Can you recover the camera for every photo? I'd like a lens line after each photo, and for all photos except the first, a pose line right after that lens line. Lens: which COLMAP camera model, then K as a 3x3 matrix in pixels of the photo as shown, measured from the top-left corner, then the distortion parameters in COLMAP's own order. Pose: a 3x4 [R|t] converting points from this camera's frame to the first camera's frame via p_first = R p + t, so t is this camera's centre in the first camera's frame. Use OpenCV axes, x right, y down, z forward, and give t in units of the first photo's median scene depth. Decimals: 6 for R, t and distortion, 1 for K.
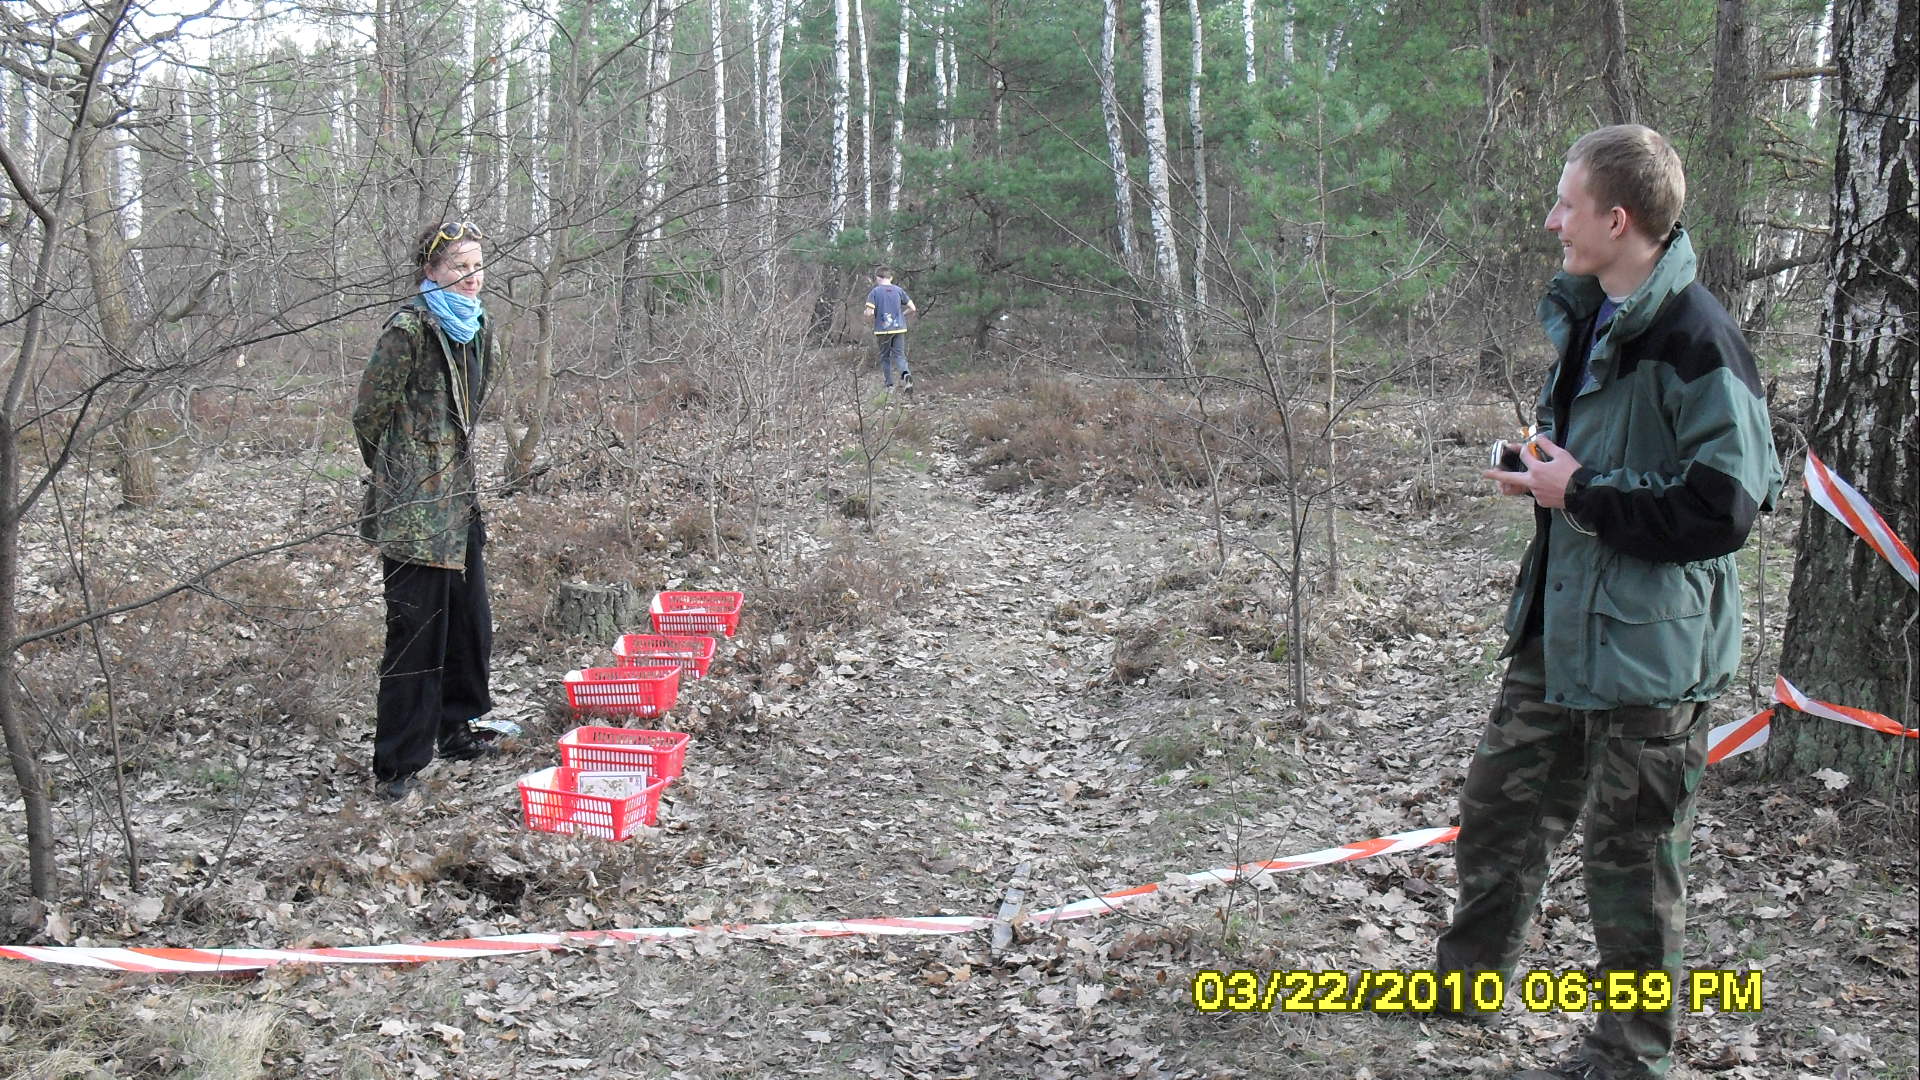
lens RADIAL K [[2172.9, 0, 984.6], [0, 2172.9, 612.3], [0, 0, 1]] dist [-0.136416, 0.000000]
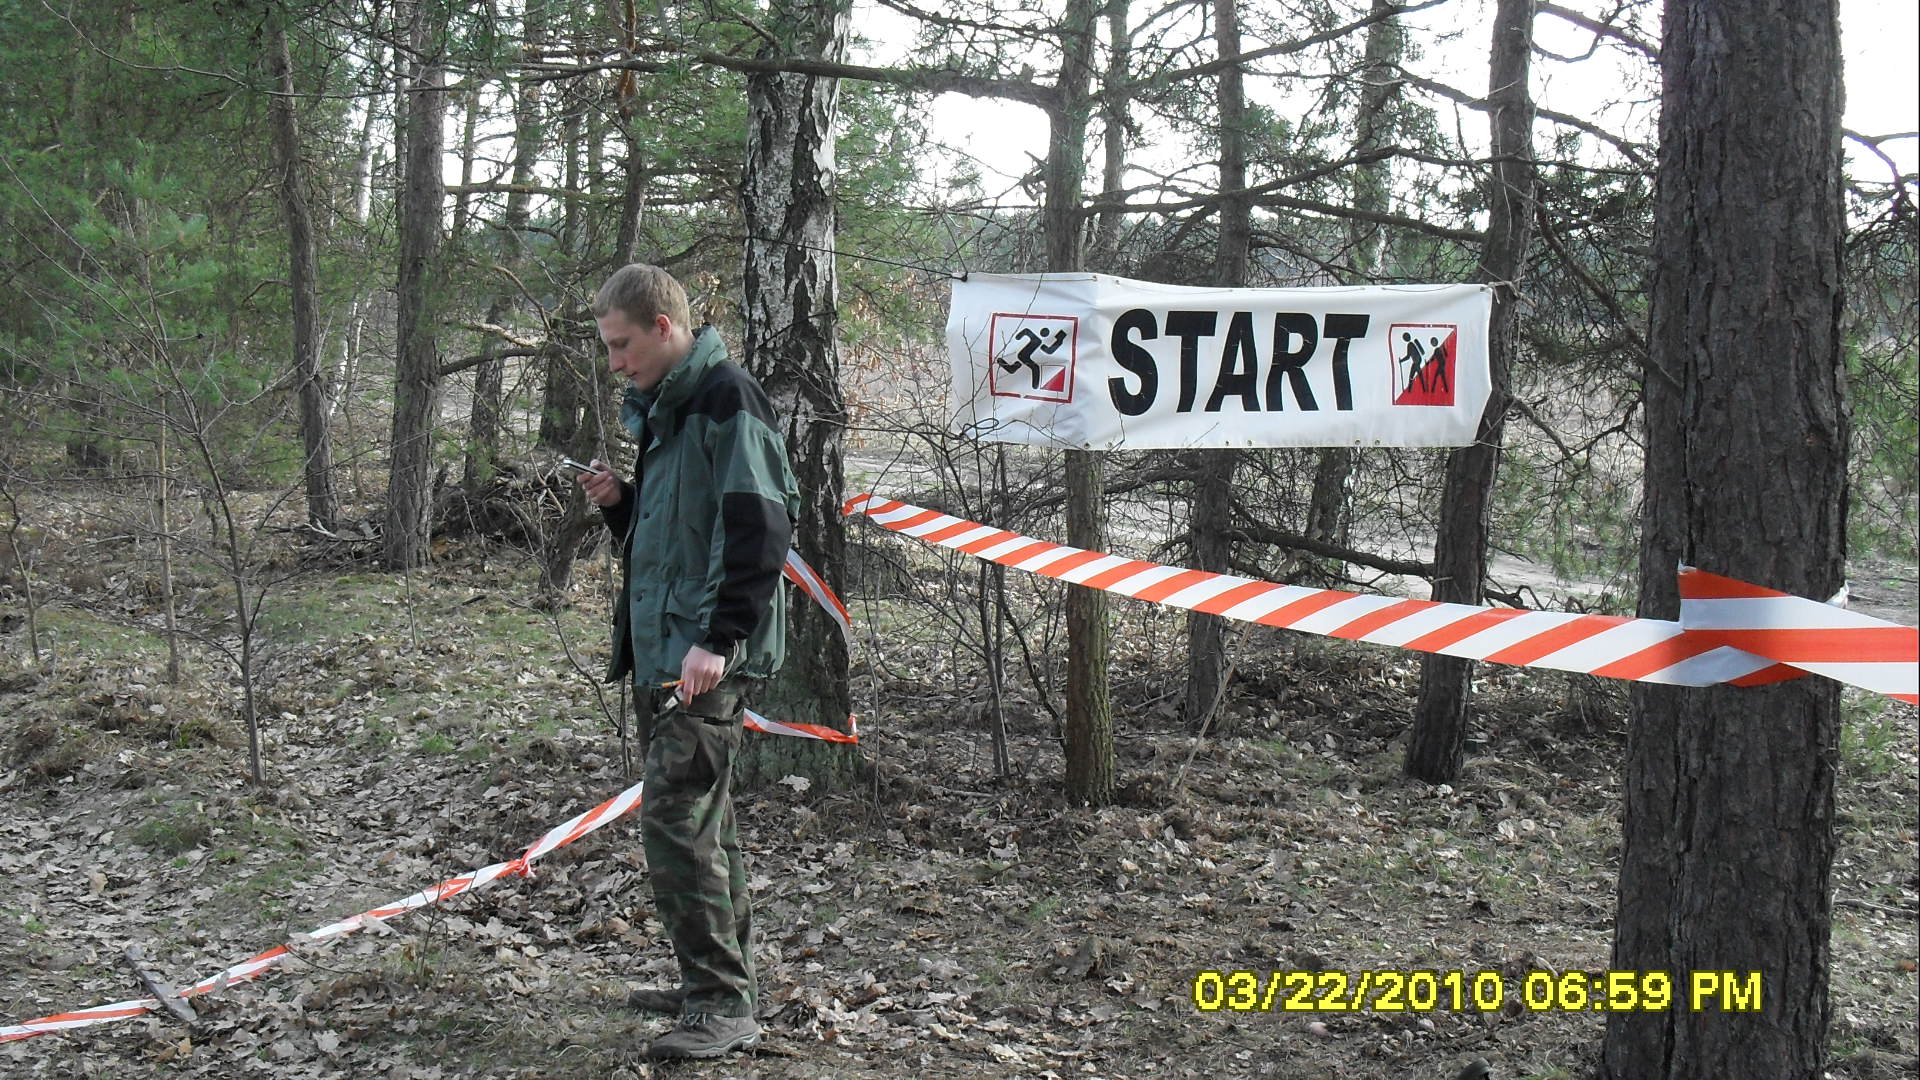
lens RADIAL K [[2172.9, 0, 954.5], [0, 2172.9, 538.6], [0, 0, 1]] dist [-0.136416, 0.000000]
pose [[0.776428, -0.040562, 0.628899, -0.303597], [0.089587, 0.994896, -0.046435, 0.004600], [-0.623805, 0.092394, 0.776099, -0.035583]]
